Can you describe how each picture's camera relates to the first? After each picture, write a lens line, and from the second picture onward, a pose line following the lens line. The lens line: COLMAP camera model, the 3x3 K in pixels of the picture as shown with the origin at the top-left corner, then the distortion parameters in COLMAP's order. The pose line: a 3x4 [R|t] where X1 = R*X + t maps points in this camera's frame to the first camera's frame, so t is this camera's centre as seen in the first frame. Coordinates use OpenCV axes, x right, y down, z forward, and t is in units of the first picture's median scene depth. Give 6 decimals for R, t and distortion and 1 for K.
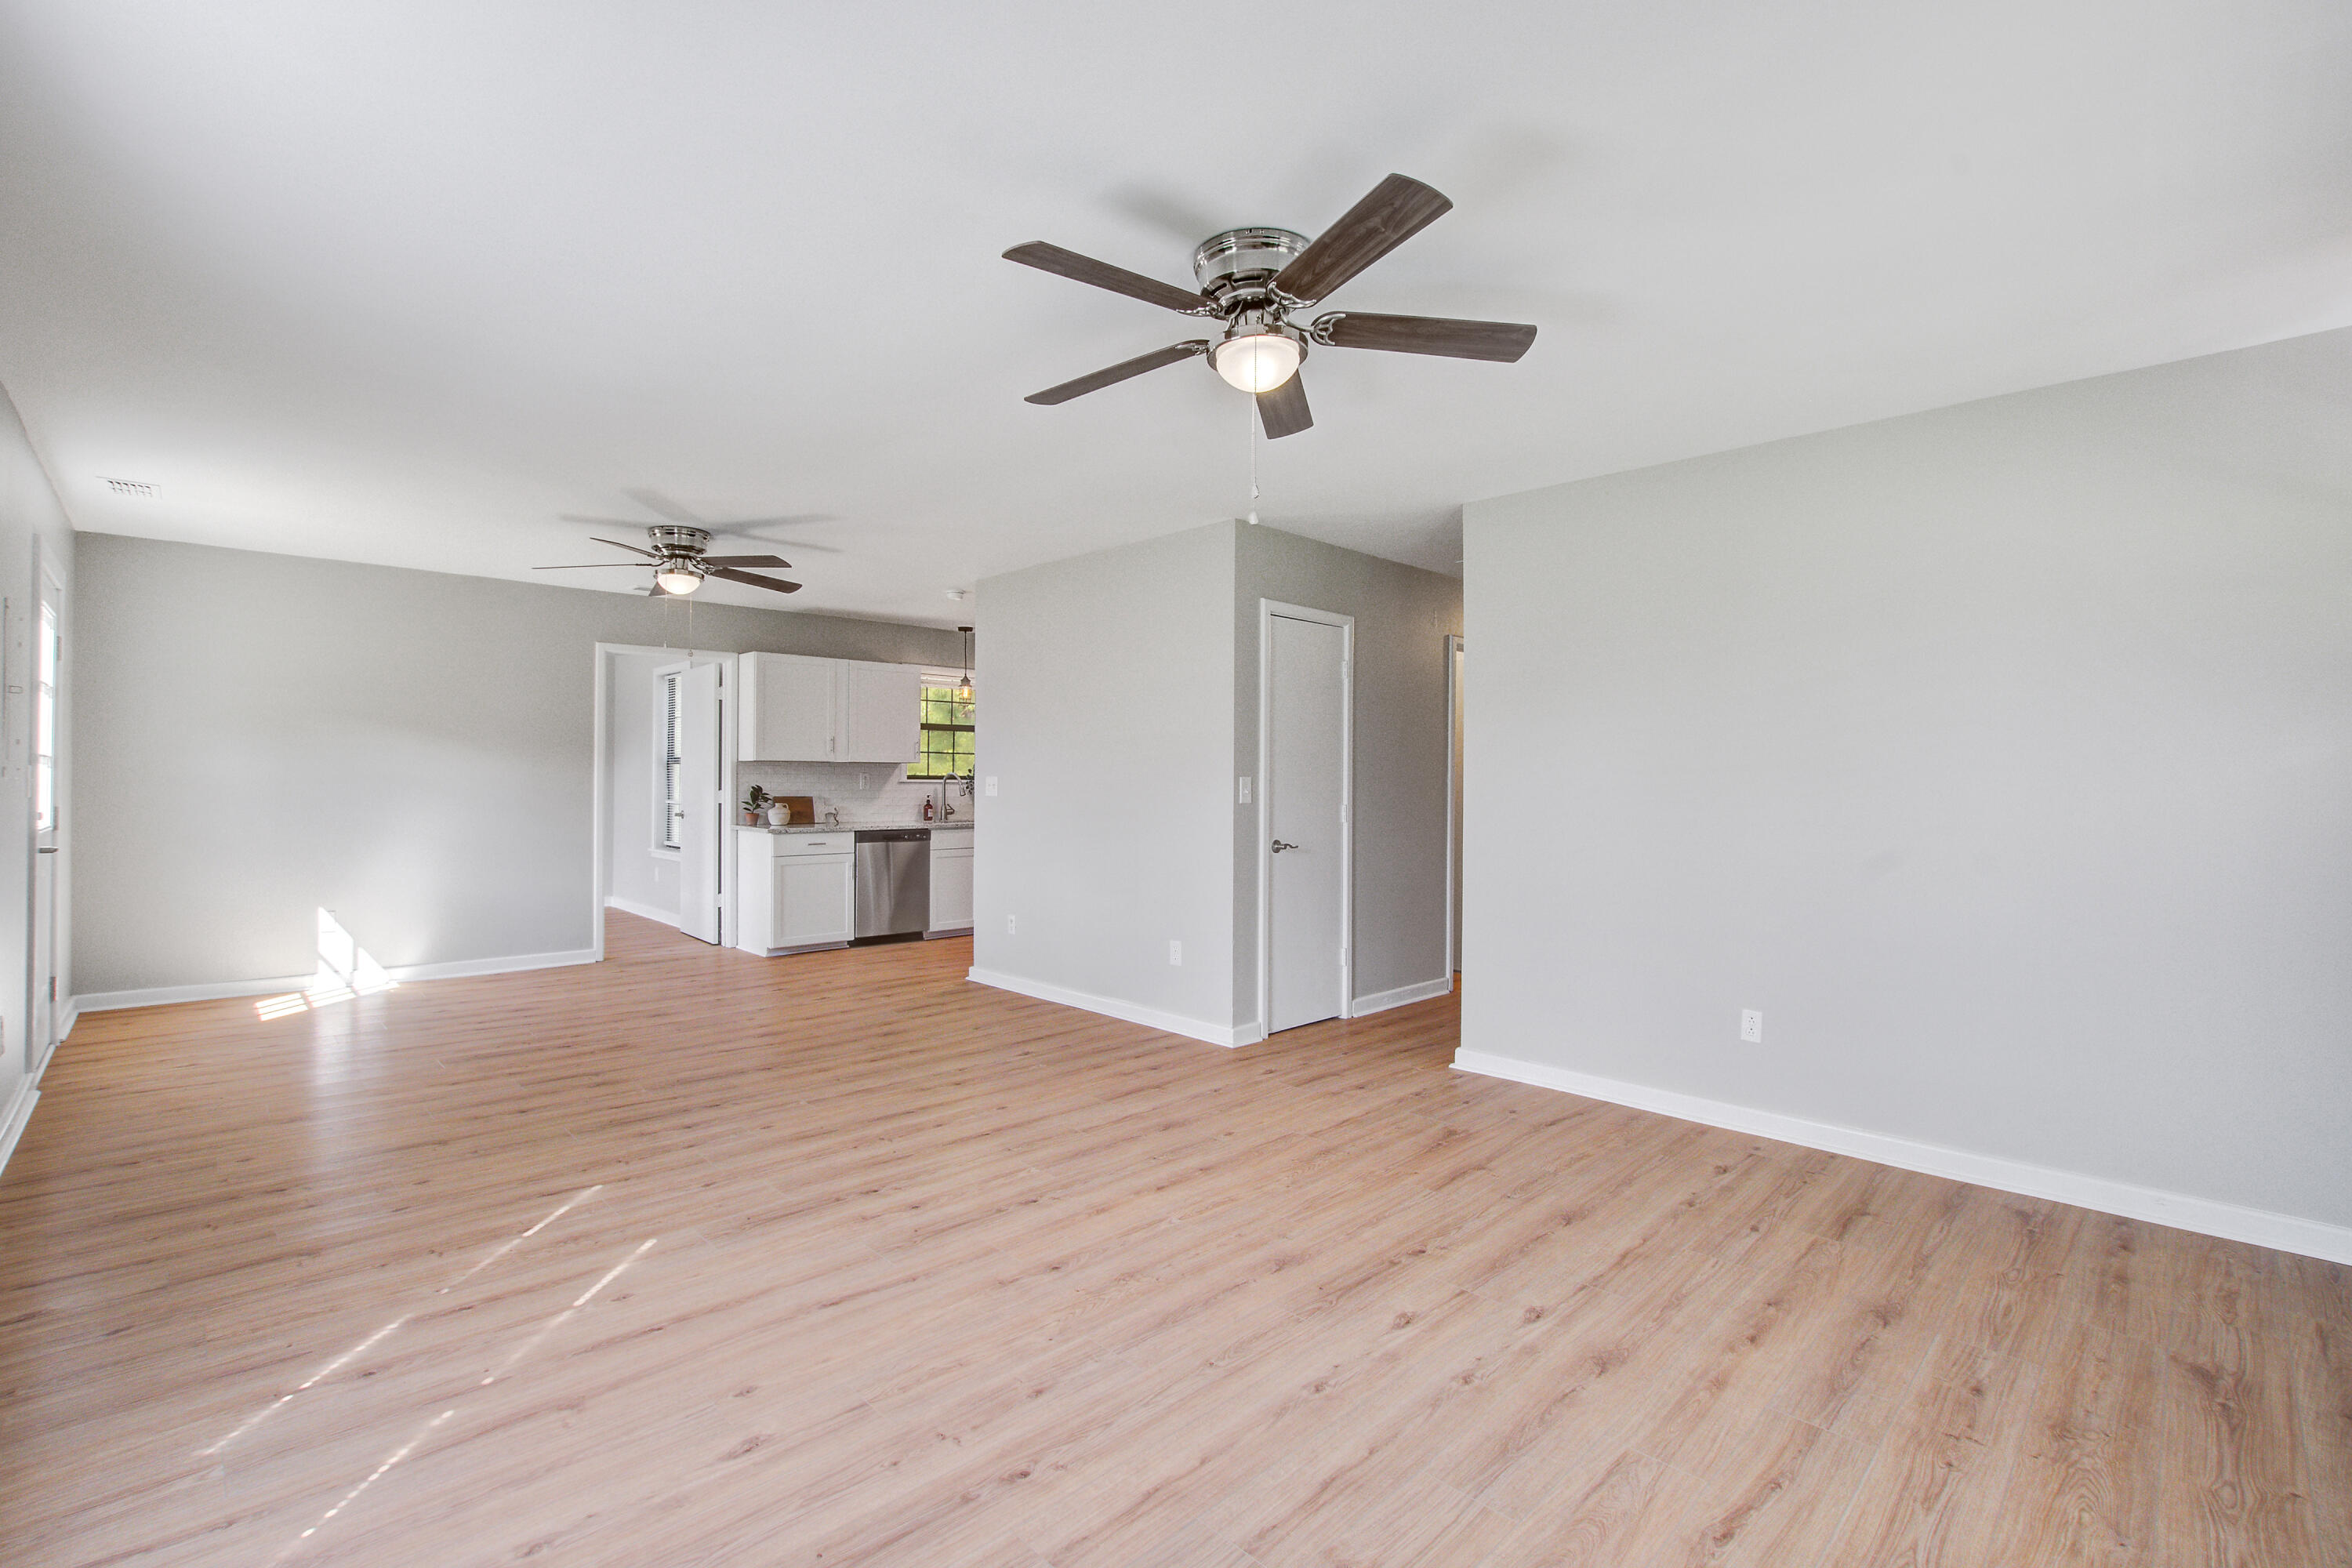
lens RADIAL K [[1051.1, 0, 1192.1], [0, 1051.1, 798.7], [0, 0, 1]] dist [-0.031568, 0.006428]
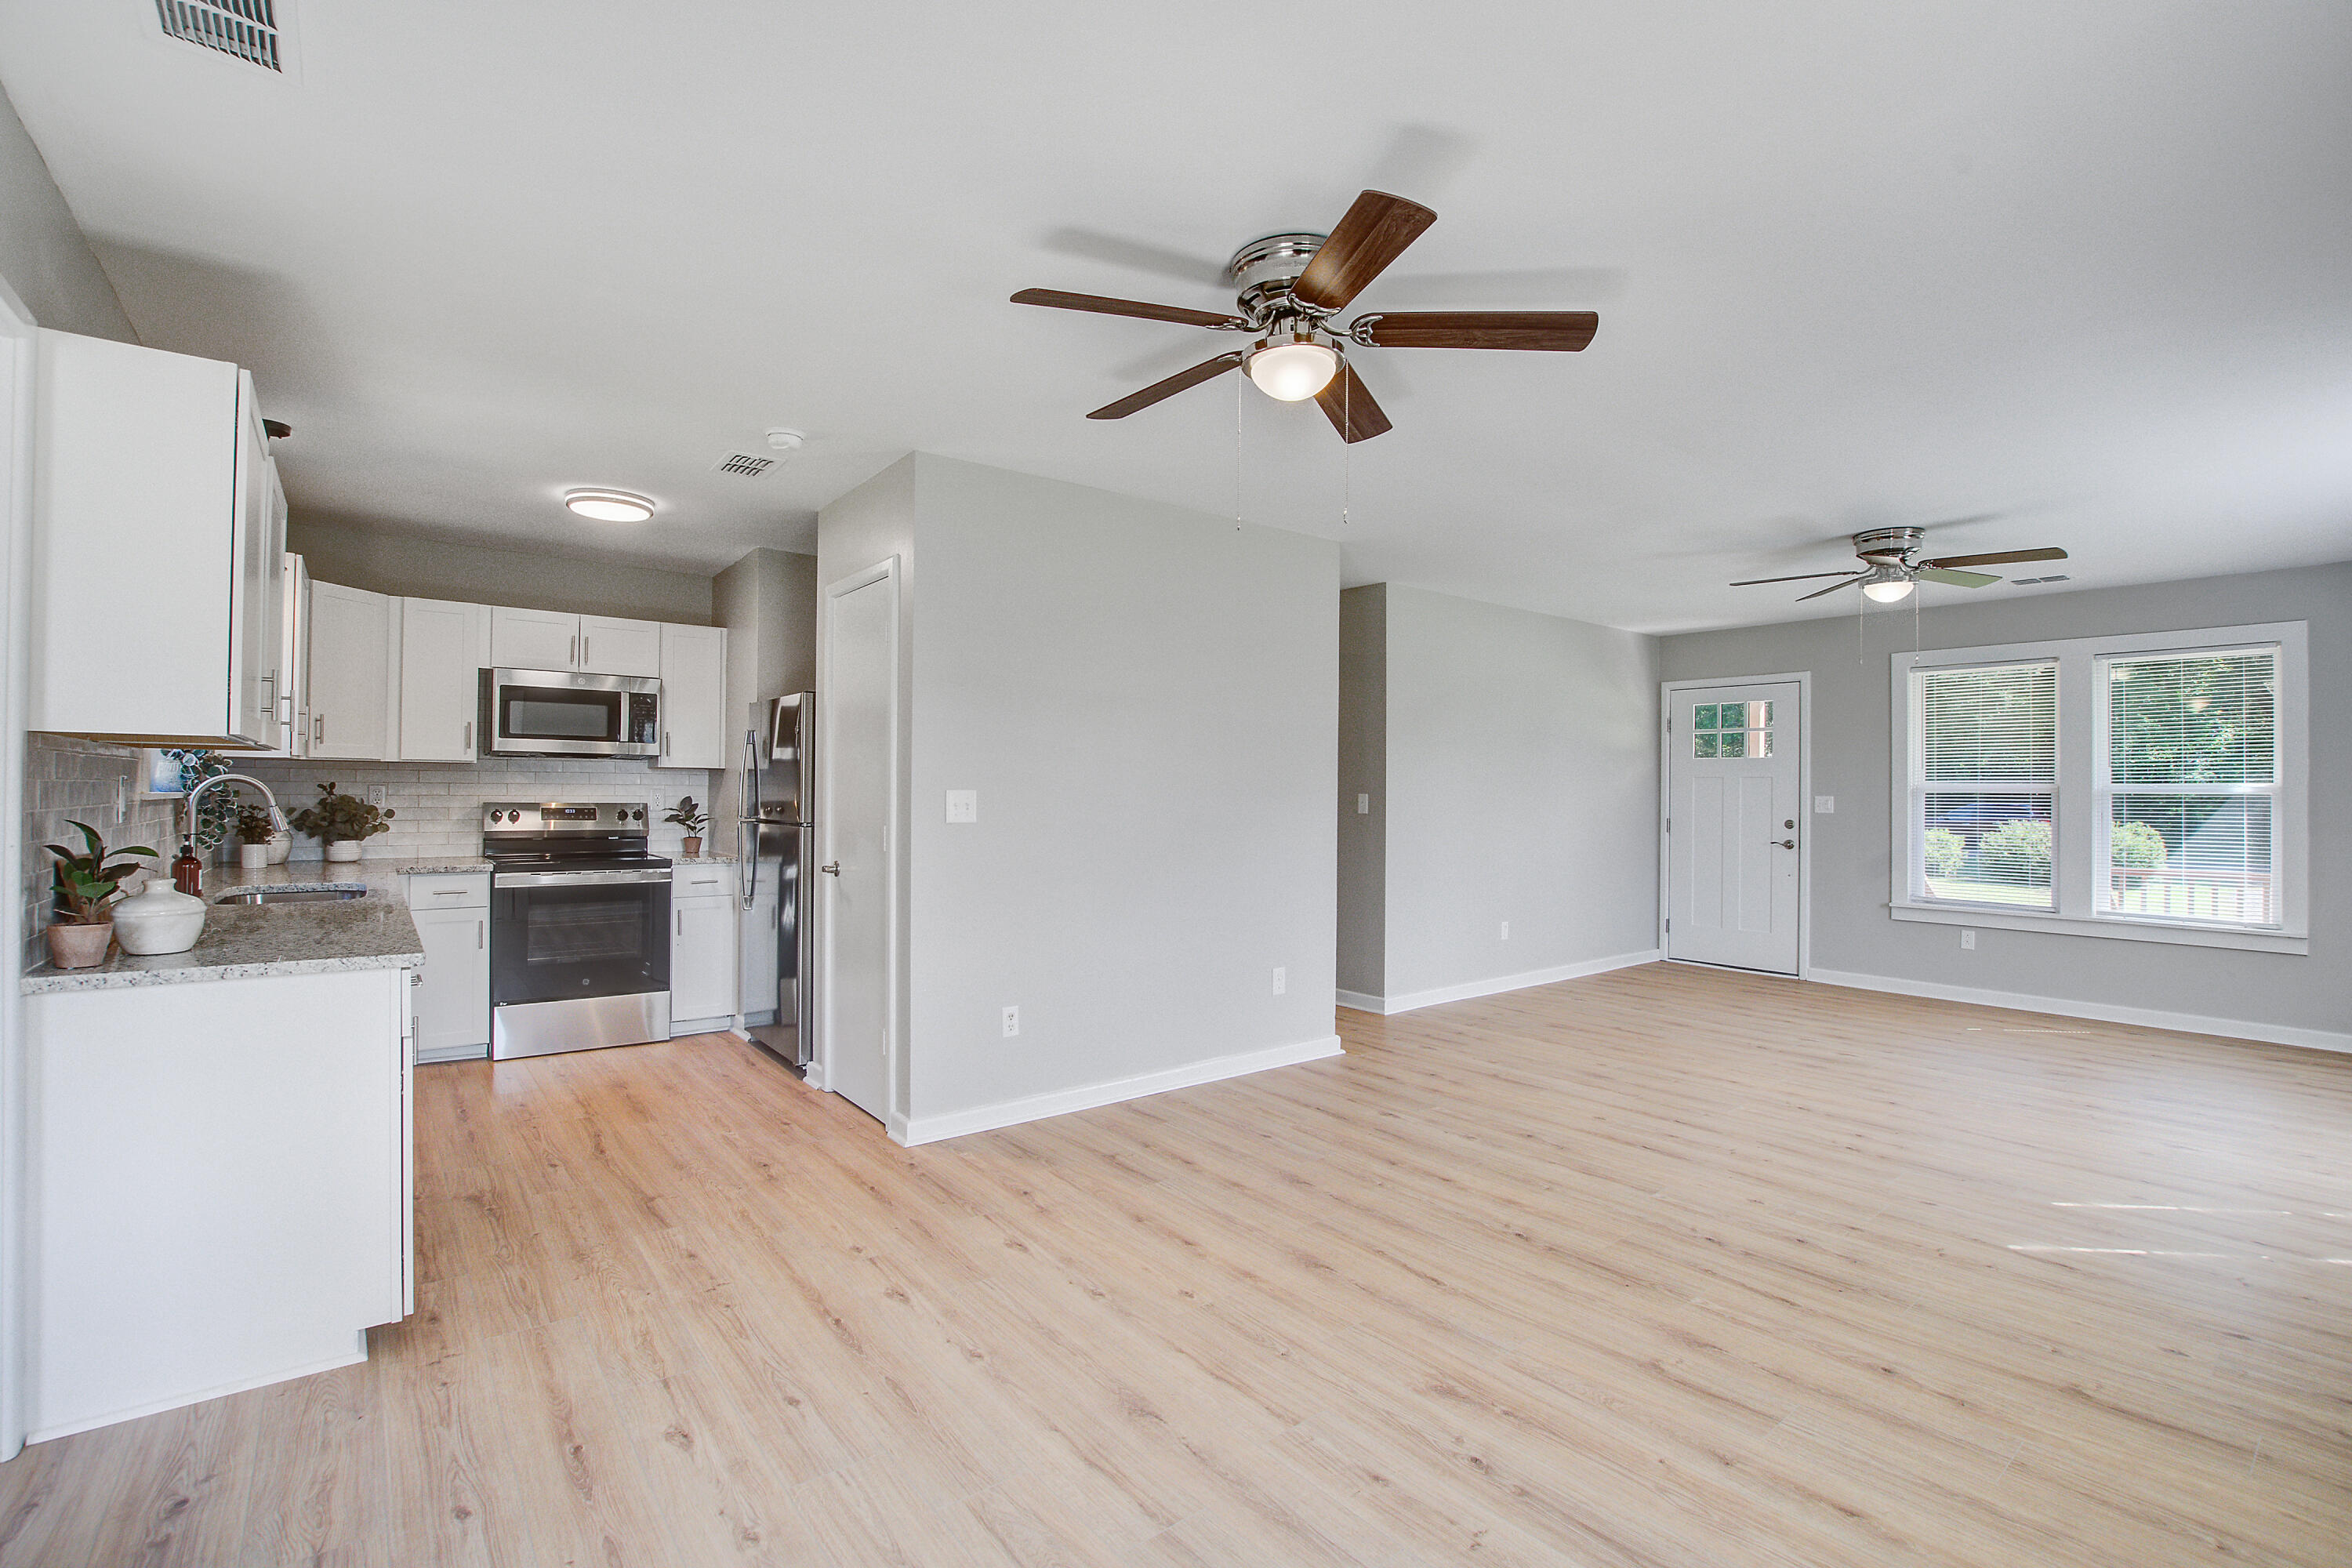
lens RADIAL K [[1051.1, 0, 1156.6], [0, 1051.1, 802.8], [0, 0, 1]] dist [-0.031568, 0.006428]
pose [[0.109890, -0.018938, 0.993763, -1.186927], [0.008937, 0.999797, 0.018065, -0.035994], [-0.993904, 0.006896, 0.110037, 1.257869]]
